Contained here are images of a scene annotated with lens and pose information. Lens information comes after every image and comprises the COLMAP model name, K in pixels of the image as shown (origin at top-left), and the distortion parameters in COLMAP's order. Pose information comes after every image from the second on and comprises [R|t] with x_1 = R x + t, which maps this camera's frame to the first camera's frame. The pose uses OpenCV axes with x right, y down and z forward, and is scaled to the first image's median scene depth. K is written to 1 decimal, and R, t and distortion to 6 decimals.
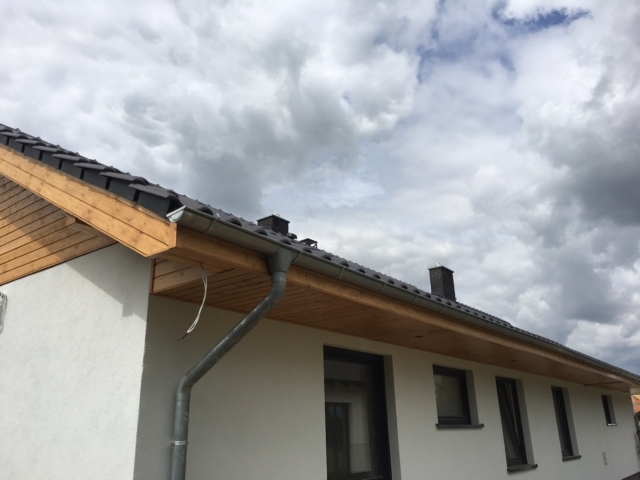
lens RADIAL K [[543.7, 0, 331.3], [0, 543.7, 236.4], [0, 0, 1]] dist [0.071498, -0.092486]
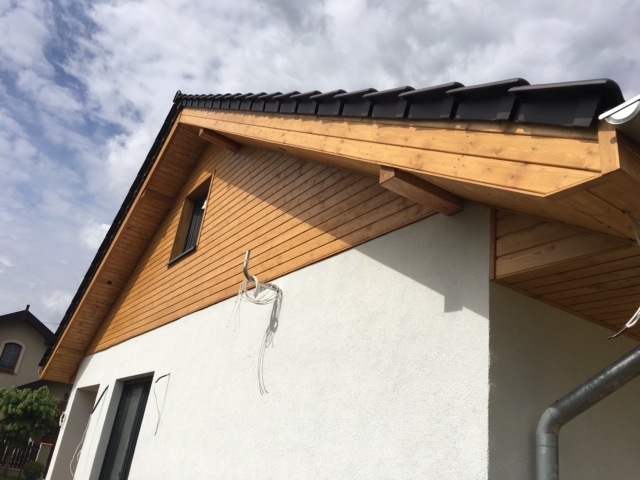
lens RADIAL K [[539.8, 0, 314.6], [0, 539.8, 241.0], [0, 0, 1]] dist [0.073265, -0.105074]
pose [[0.924697, 0.010418, -0.380562, -0.259086], [-0.037318, 0.997292, -0.063374, 0.101032], [0.378871, 0.072804, 0.922581, 0.263057]]
